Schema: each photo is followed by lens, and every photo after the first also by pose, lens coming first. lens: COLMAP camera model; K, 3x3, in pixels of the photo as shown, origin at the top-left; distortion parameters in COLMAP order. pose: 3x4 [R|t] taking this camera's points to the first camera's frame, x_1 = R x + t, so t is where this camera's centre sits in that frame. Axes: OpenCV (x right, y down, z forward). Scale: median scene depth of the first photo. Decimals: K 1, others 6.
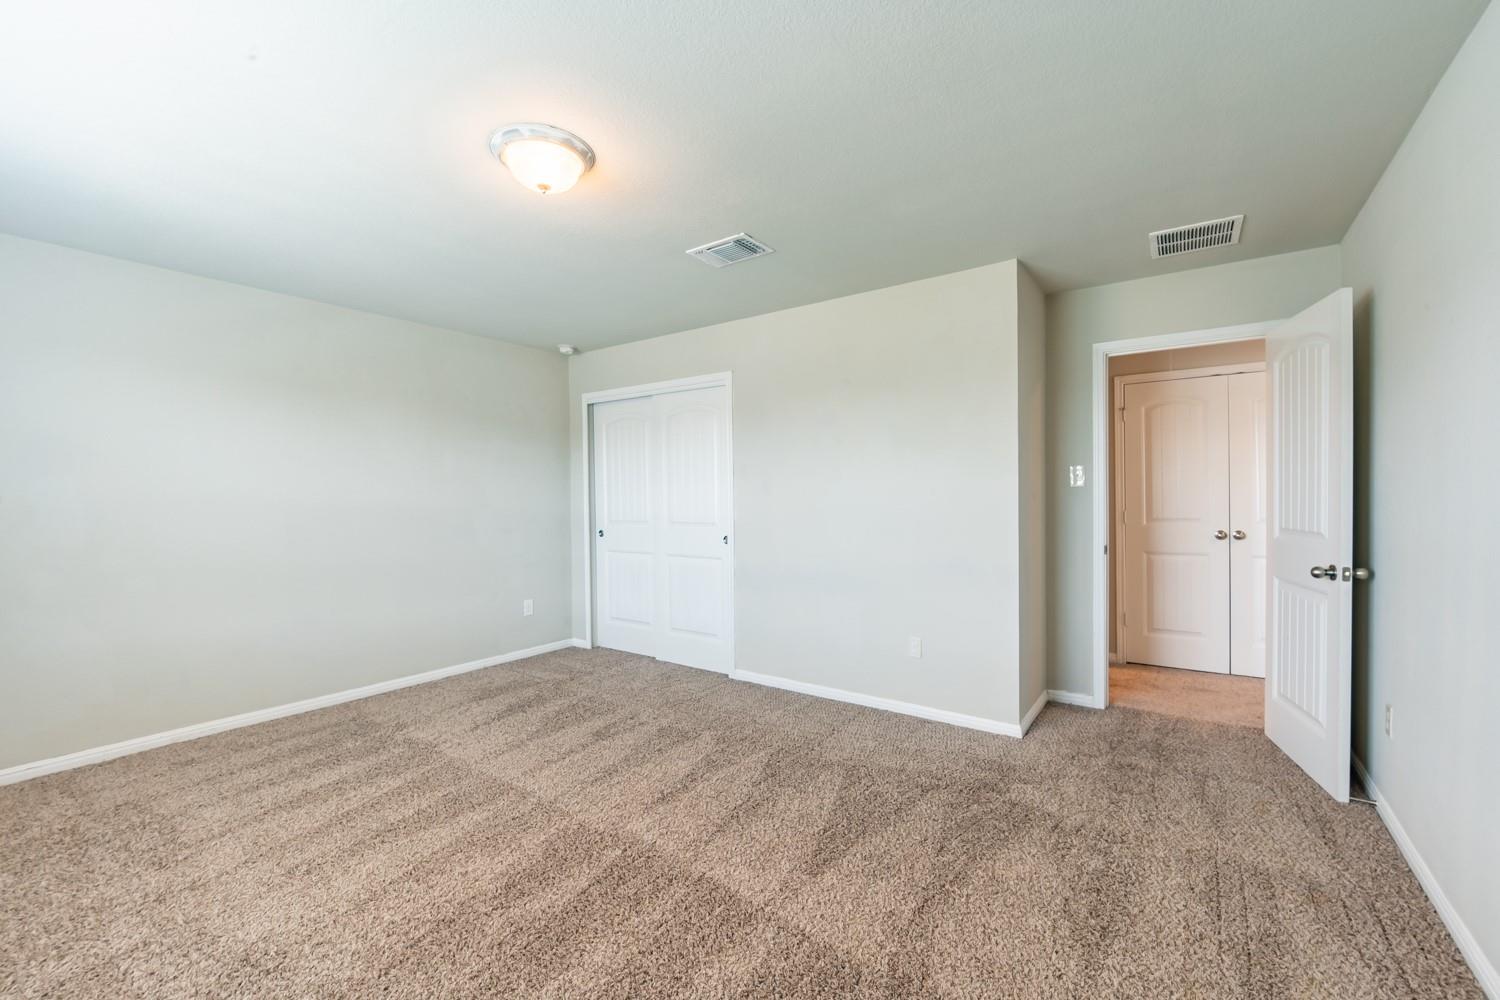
lens RADIAL K [[616.5, 0, 745.0], [0, 616.5, 500.5], [0, 0, 1]] dist [0.007063, -0.014264]
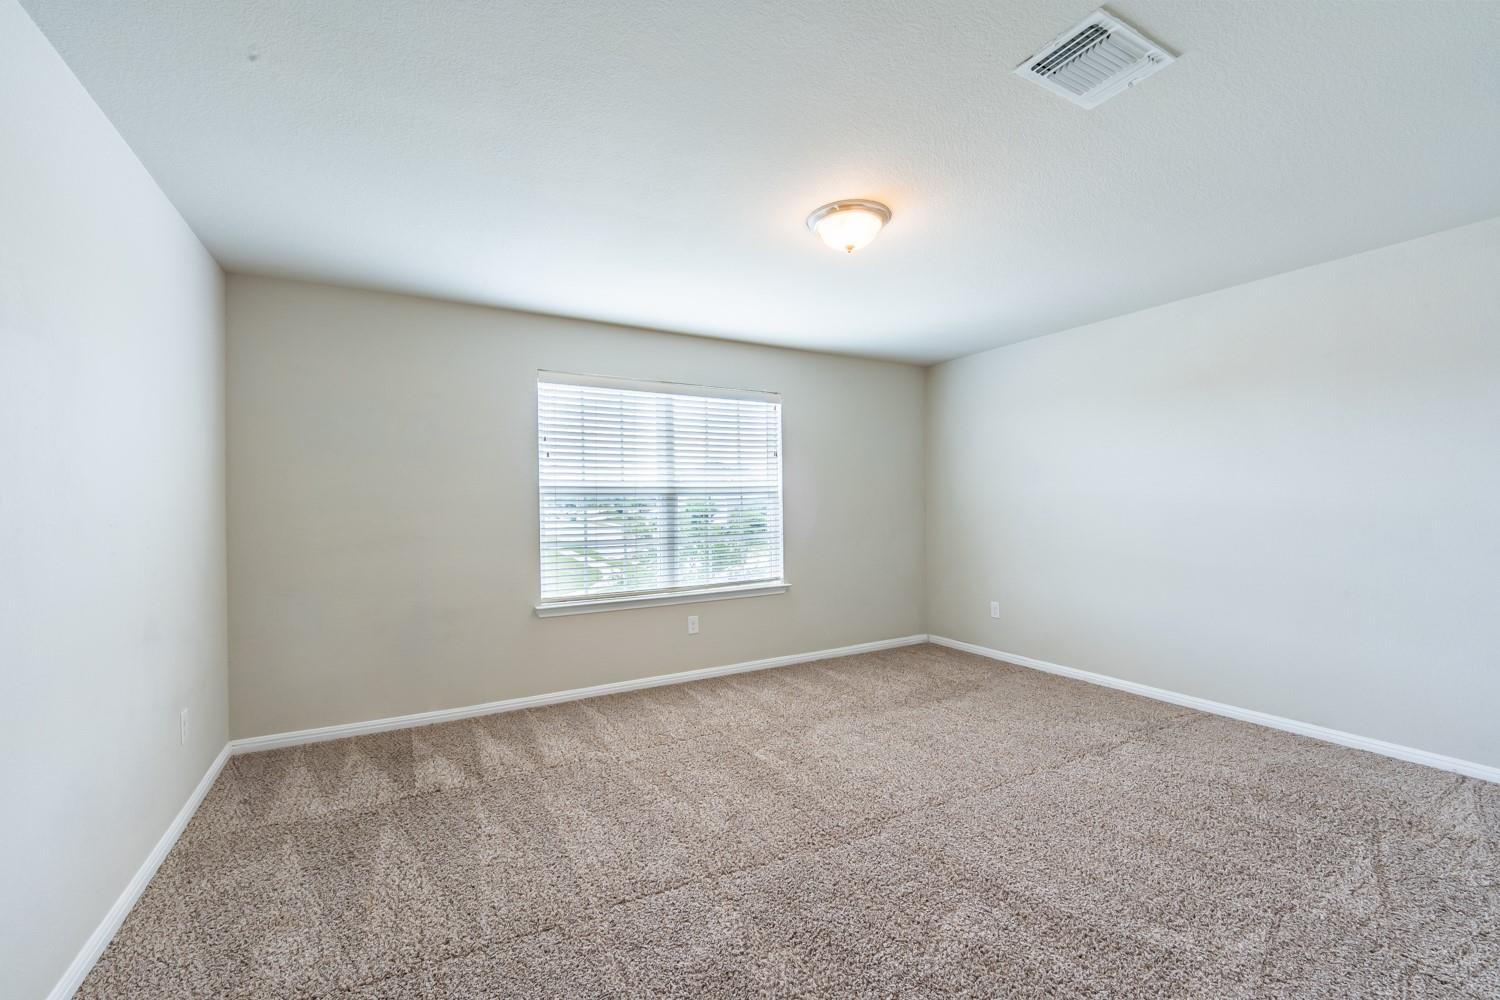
lens RADIAL K [[616.5, 0, 745.0], [0, 616.5, 500.5], [0, 0, 1]] dist [0.007063, -0.014264]
pose [[-0.421509, 0.010928, -0.906758, 0.598189], [0.014361, 0.999882, 0.005375, -0.014045], [0.906710, -0.010757, -0.421616, 0.909125]]
